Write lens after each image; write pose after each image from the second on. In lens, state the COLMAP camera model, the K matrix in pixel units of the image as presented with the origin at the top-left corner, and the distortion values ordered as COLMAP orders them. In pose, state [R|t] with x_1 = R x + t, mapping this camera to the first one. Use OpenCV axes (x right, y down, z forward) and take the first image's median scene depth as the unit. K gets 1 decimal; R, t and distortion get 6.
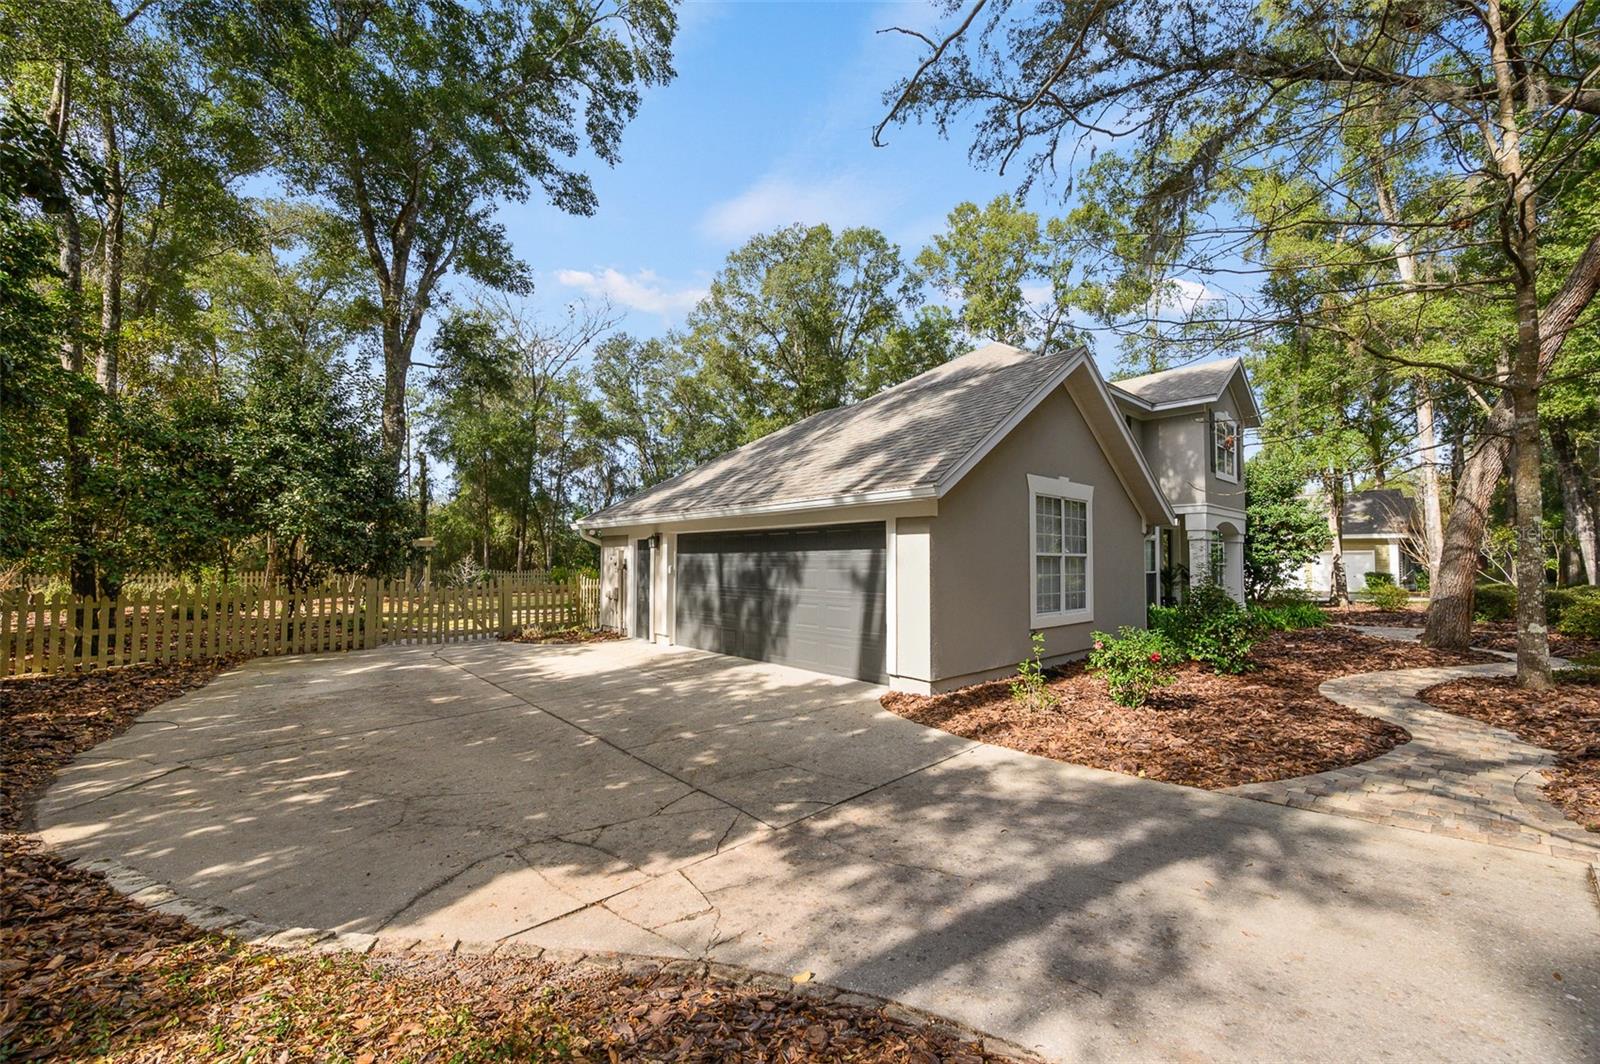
lens RADIAL K [[638.8, 0, 801.8], [0, 638.8, 551.7], [0, 0, 1]] dist [0.000491, -0.000783]
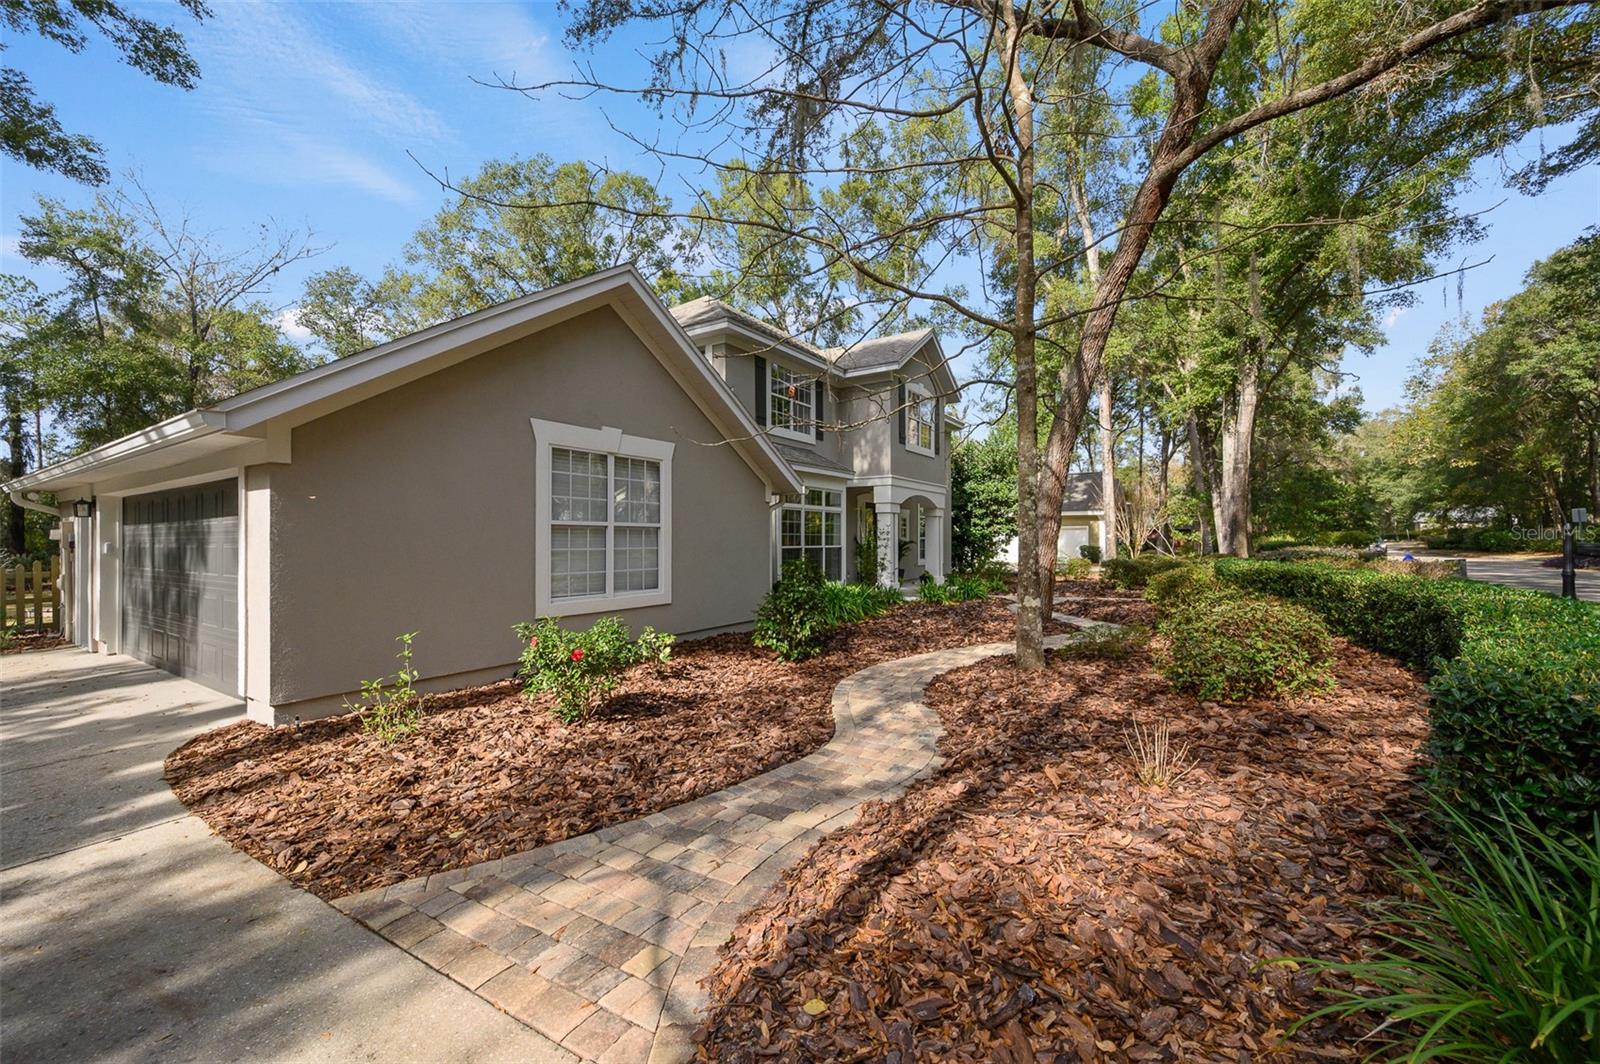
lens RADIAL K [[638.8, 0, 801.8], [0, 638.8, 551.7], [0, 0, 1]] dist [0.000491, -0.000783]
pose [[0.968206, -0.011816, 0.249876, 0.258567], [0.003603, 0.999439, 0.033301, 0.008062], [-0.250130, -0.031341, 0.967705, 0.090793]]
